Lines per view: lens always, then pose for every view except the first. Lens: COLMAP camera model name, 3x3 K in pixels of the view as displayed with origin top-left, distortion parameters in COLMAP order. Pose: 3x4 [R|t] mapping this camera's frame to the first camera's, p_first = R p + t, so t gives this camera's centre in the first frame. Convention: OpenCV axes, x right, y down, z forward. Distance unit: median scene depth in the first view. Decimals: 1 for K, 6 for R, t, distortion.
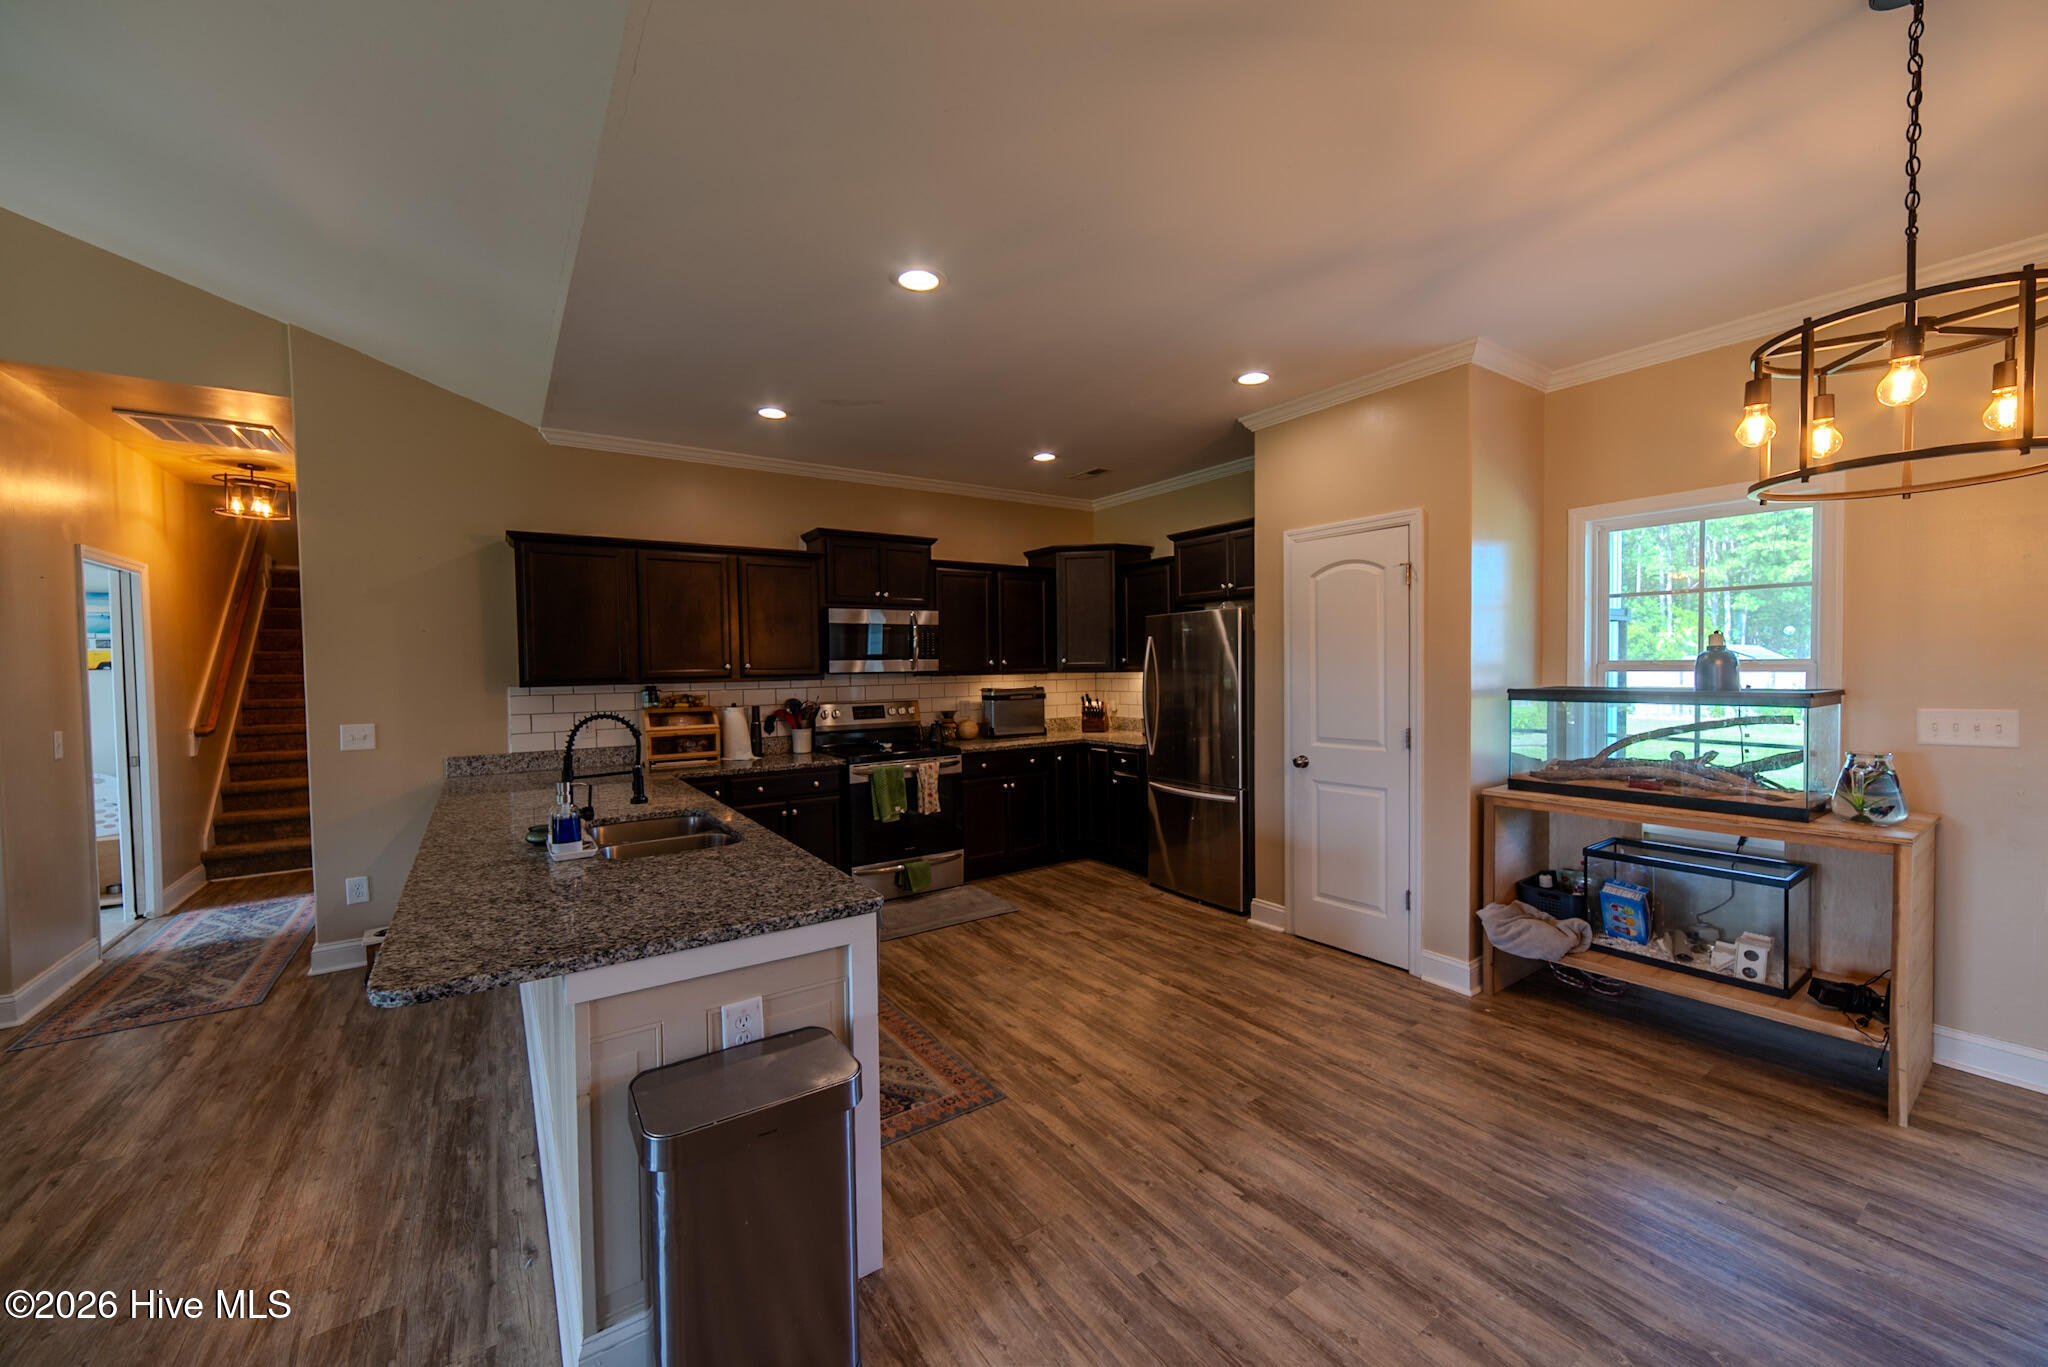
lens RADIAL K [[796.9, 0, 1006.4], [0, 796.9, 678.9], [0, 0, 1]] dist [-0.006026, 0.002426]
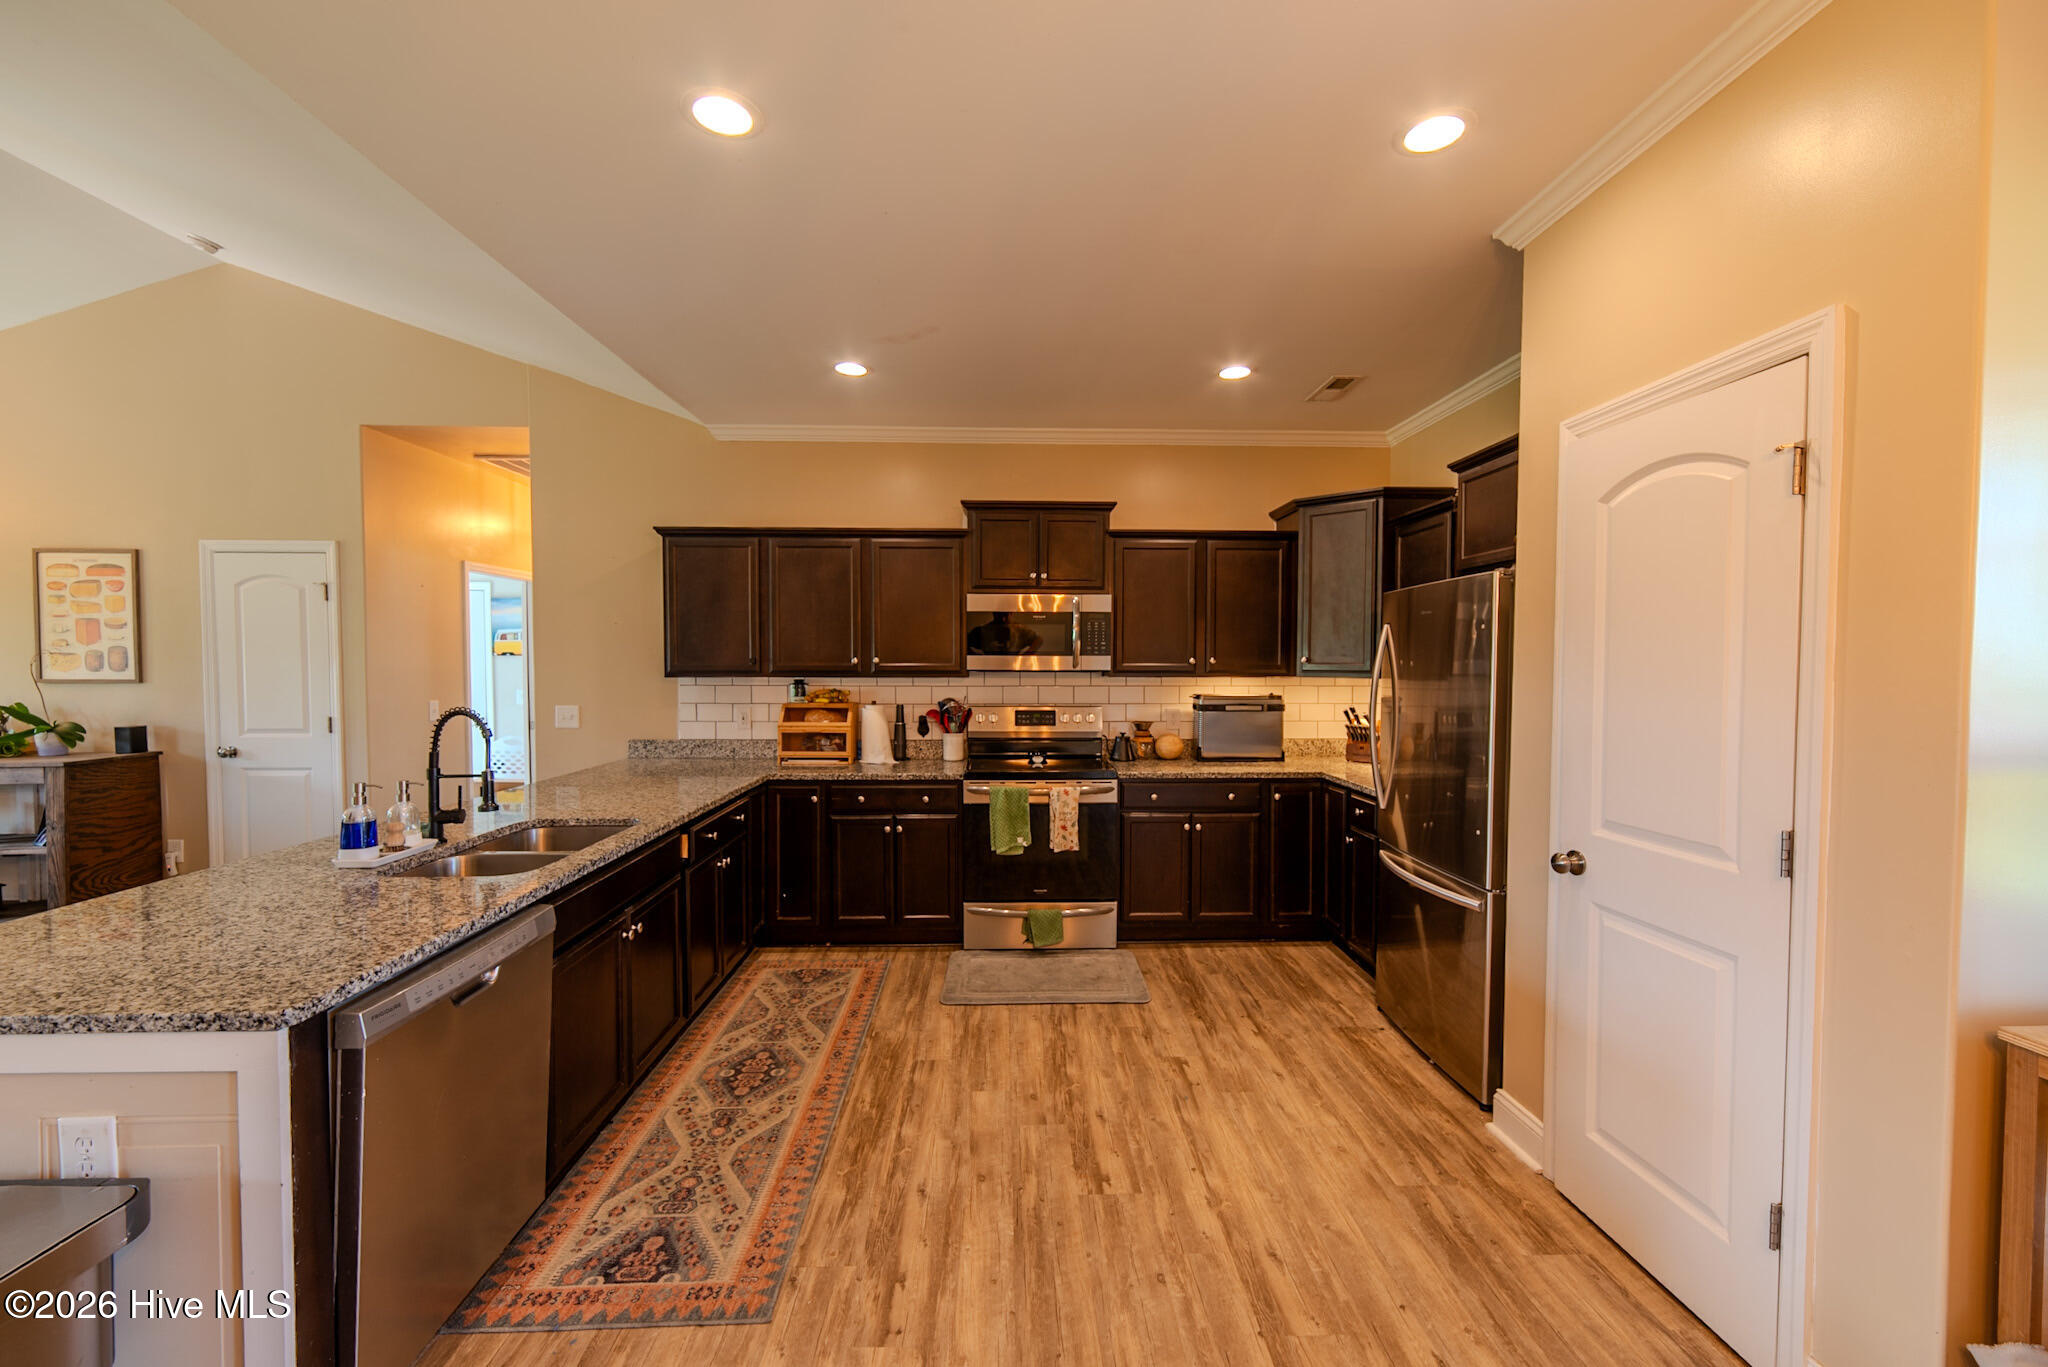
lens RADIAL K [[796.9, 0, 1020.9], [0, 796.9, 679.8], [0, 0, 1]] dist [-0.006026, 0.002426]
pose [[0.843815, 0.029092, -0.535845, 0.291189], [-0.025108, 0.999576, 0.014729, -0.011166], [0.536046, 0.001026, 0.844188, 0.317240]]
